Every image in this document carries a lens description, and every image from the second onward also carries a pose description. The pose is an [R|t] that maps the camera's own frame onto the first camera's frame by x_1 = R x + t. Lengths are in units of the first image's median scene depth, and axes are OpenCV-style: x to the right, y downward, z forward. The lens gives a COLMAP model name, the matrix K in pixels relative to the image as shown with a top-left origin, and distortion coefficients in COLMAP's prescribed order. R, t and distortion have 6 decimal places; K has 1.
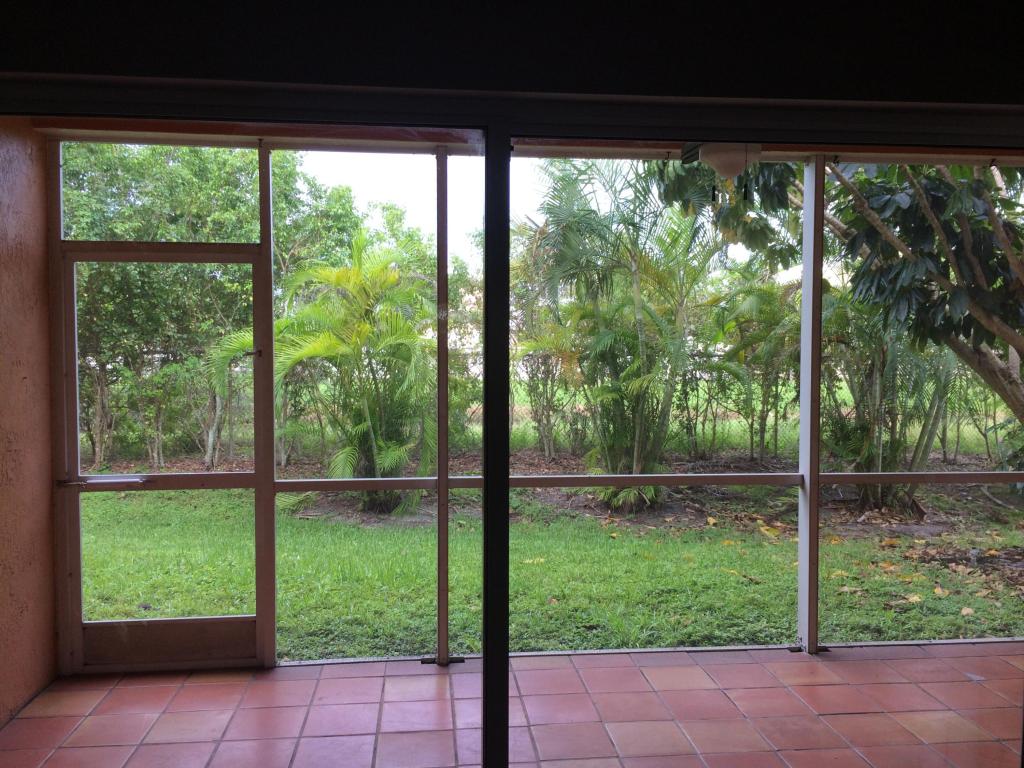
lens RADIAL K [[878.2, 0, 512.0], [0, 878.2, 384.0], [0, 0, 1]] dist [0.078099, -0.122386]
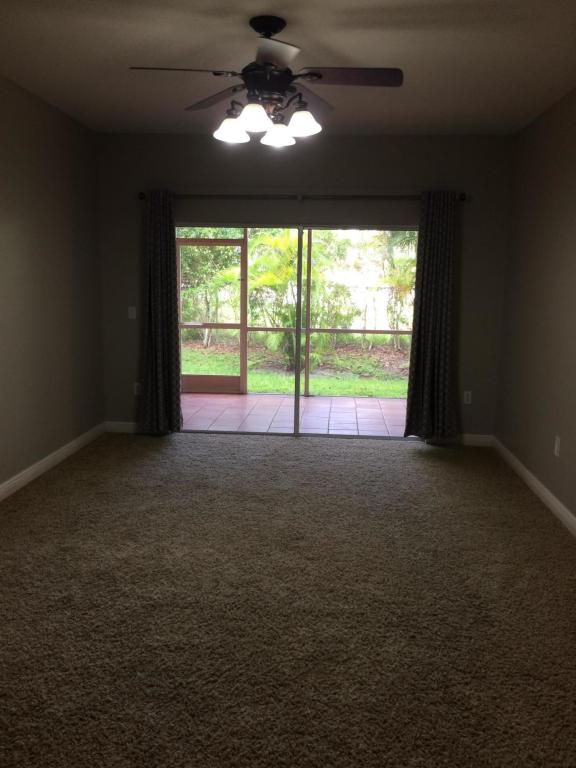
lens RADIAL K [[658.7, 0, 288.0], [0, 658.7, 384.0], [0, 0, 1]] dist [0.078099, -0.122386]
pose [[0.982912, 0.041401, -0.179358, 0.084831], [-0.022190, 0.993922, 0.107825, 0.023464], [0.182732, -0.102003, 0.977857, -0.364774]]
